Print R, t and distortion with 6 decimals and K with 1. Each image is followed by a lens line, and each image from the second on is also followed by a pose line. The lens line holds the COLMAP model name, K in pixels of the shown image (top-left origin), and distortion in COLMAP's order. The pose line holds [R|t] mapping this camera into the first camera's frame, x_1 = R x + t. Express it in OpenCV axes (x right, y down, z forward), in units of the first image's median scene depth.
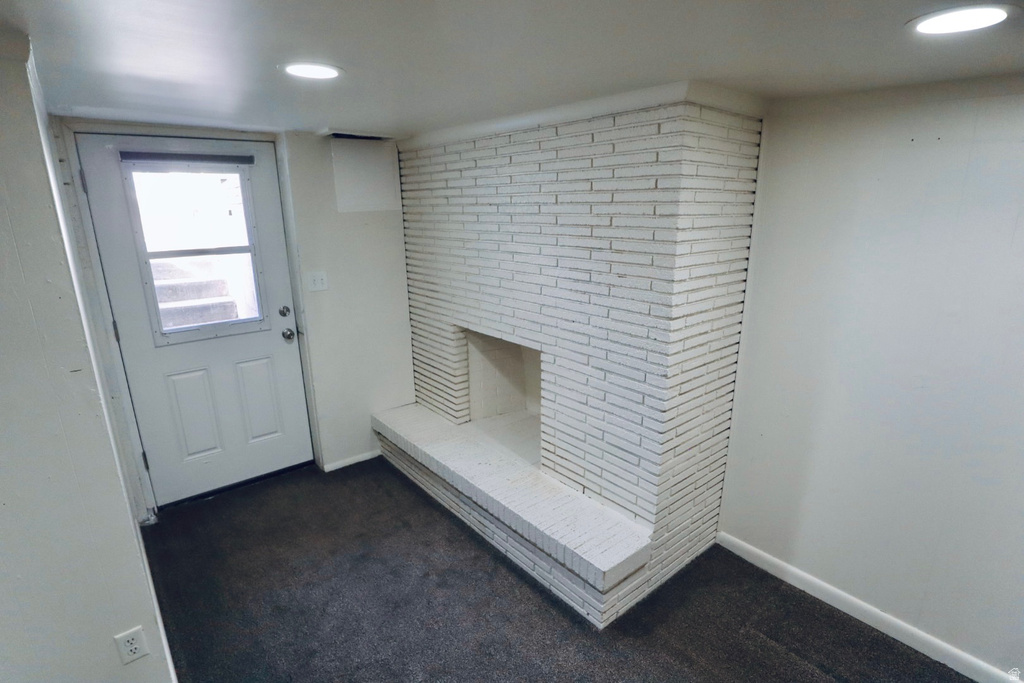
lens RADIAL K [[520.6, 0, 513.7], [0, 520.6, 347.7], [0, 0, 1]] dist [-0.022831, 0.000425]
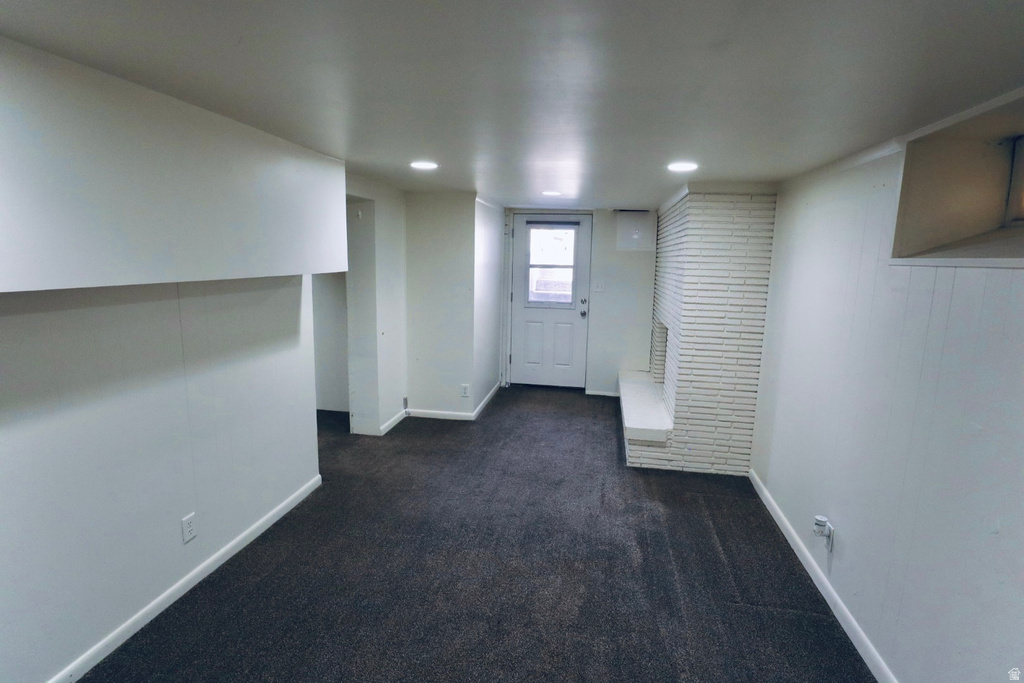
lens RADIAL K [[520.6, 0, 511.9], [0, 520.6, 337.3], [0, 0, 1]] dist [-0.022831, 0.000425]
pose [[0.644054, 0.142912, -0.751512, 0.990131], [-0.236208, 0.971542, -0.017679, 0.182881], [0.727599, 0.188899, 0.659482, -0.492893]]
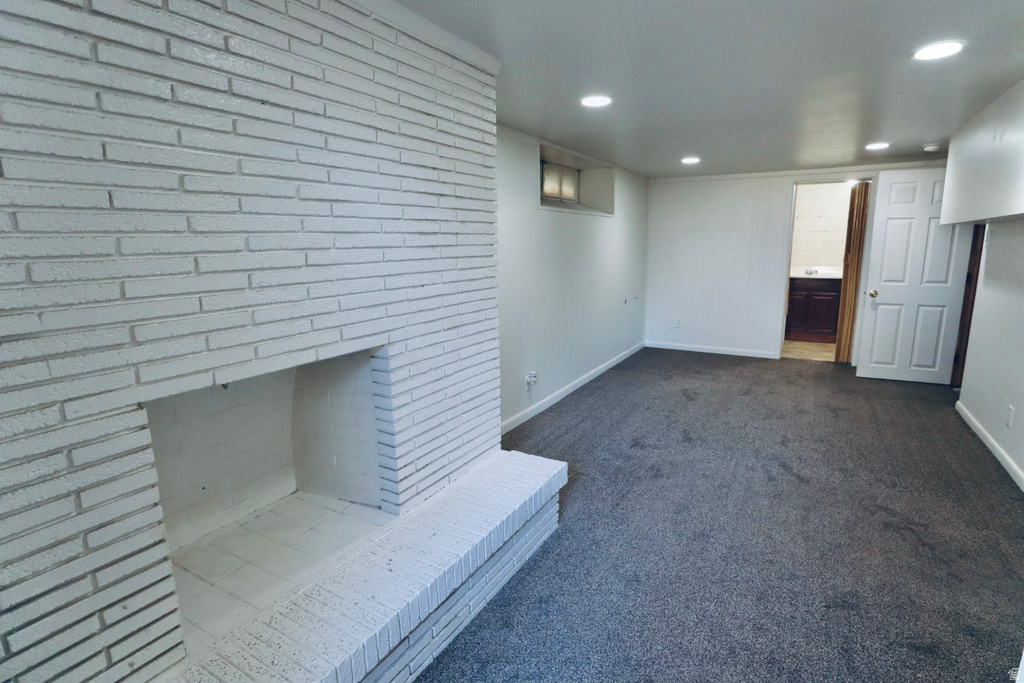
lens RADIAL K [[520.6, 0, 512.2], [0, 520.6, 340.8], [0, 0, 1]] dist [-0.022831, 0.000425]
pose [[-0.339537, -0.165493, 0.925919, -0.646814], [0.264575, 0.927850, 0.262859, -0.135867], [-0.902615, 0.334226, -0.271254, 1.034043]]
